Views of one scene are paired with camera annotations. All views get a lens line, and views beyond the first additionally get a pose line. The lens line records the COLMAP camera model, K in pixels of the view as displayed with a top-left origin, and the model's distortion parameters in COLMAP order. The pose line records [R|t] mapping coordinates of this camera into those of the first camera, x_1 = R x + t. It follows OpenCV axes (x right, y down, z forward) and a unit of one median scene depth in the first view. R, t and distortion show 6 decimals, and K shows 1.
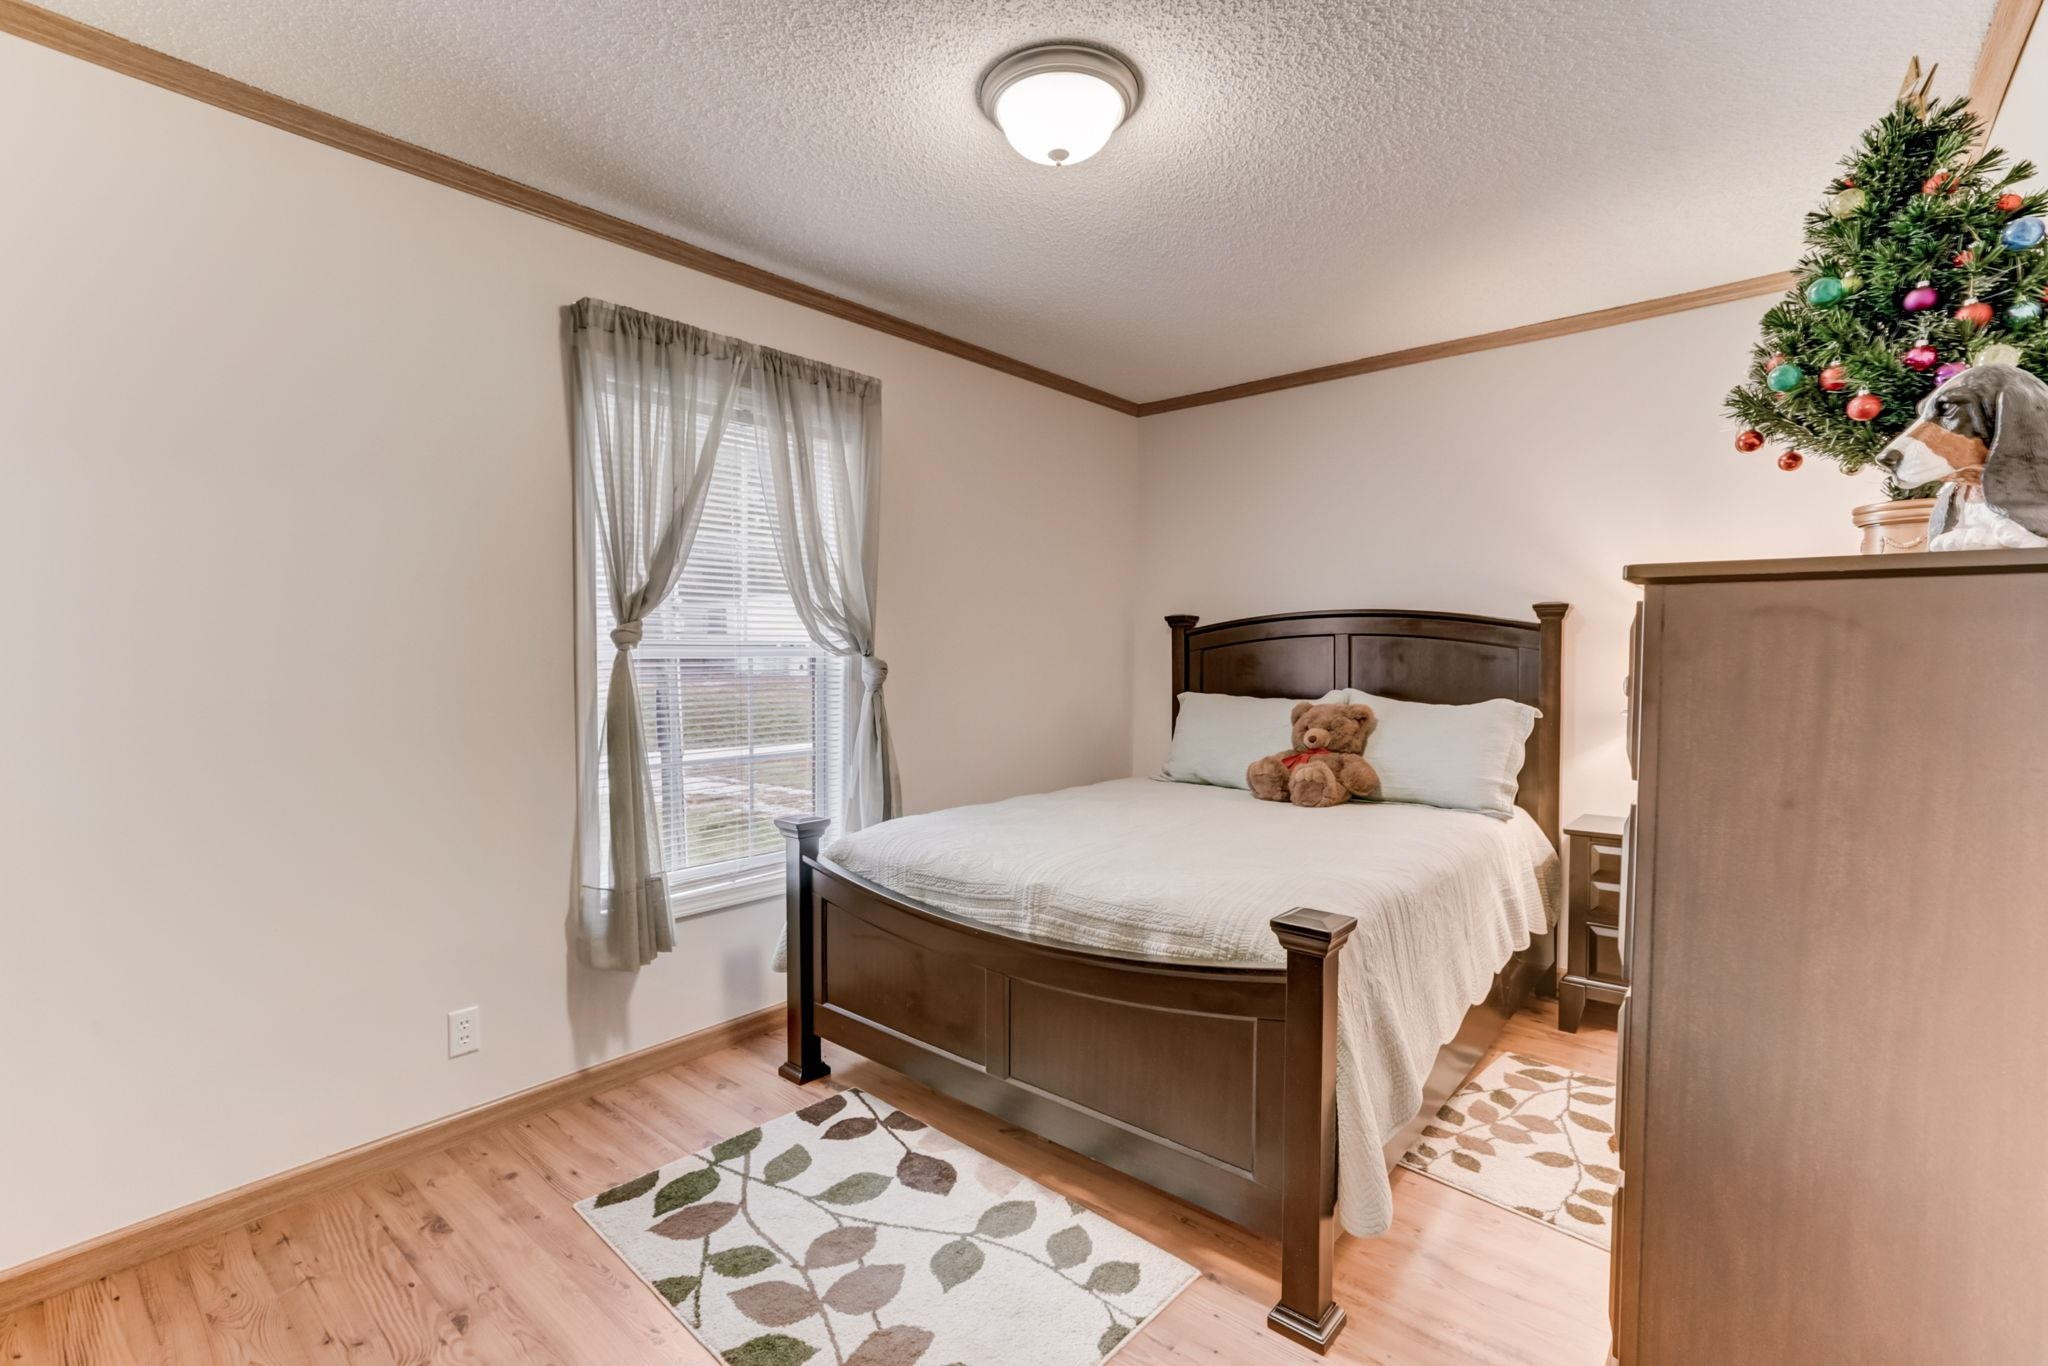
lens RADIAL K [[926.0, 0, 1022.0], [0, 926.0, 678.8], [0, 0, 1]] dist [-0.036224, 0.022903]
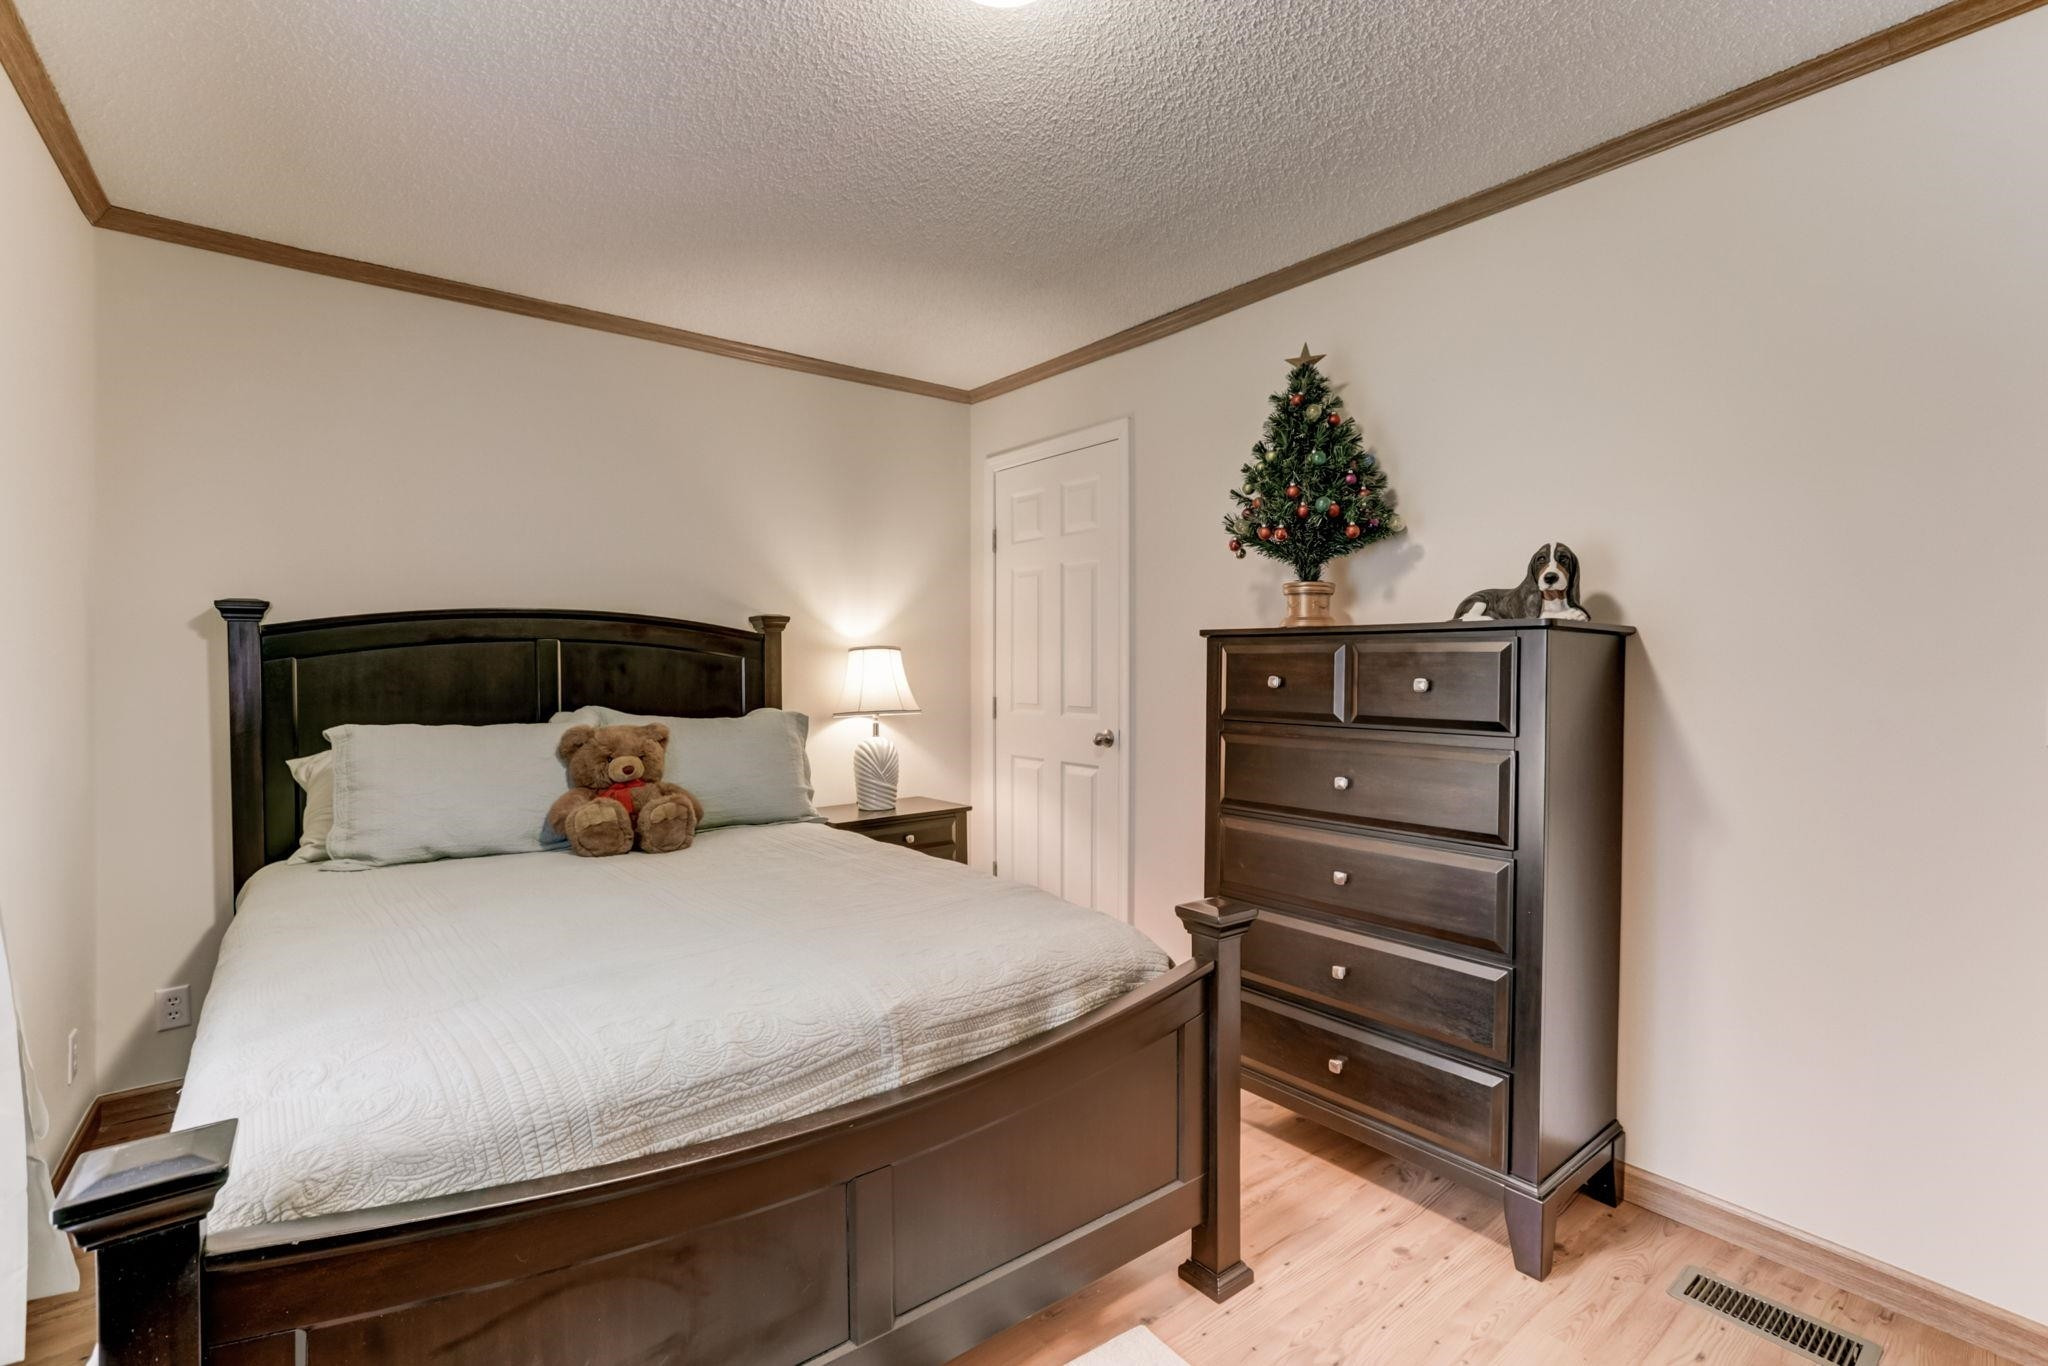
lens RADIAL K [[926.0, 0, 1022.0], [0, 926.0, 678.8], [0, 0, 1]] dist [-0.036224, 0.022903]
pose [[0.203455, -0.019897, 0.978882, -0.598101], [0.024704, 0.999580, 0.015184, -0.026878], [-0.978773, 0.021093, 0.203861, 0.735697]]
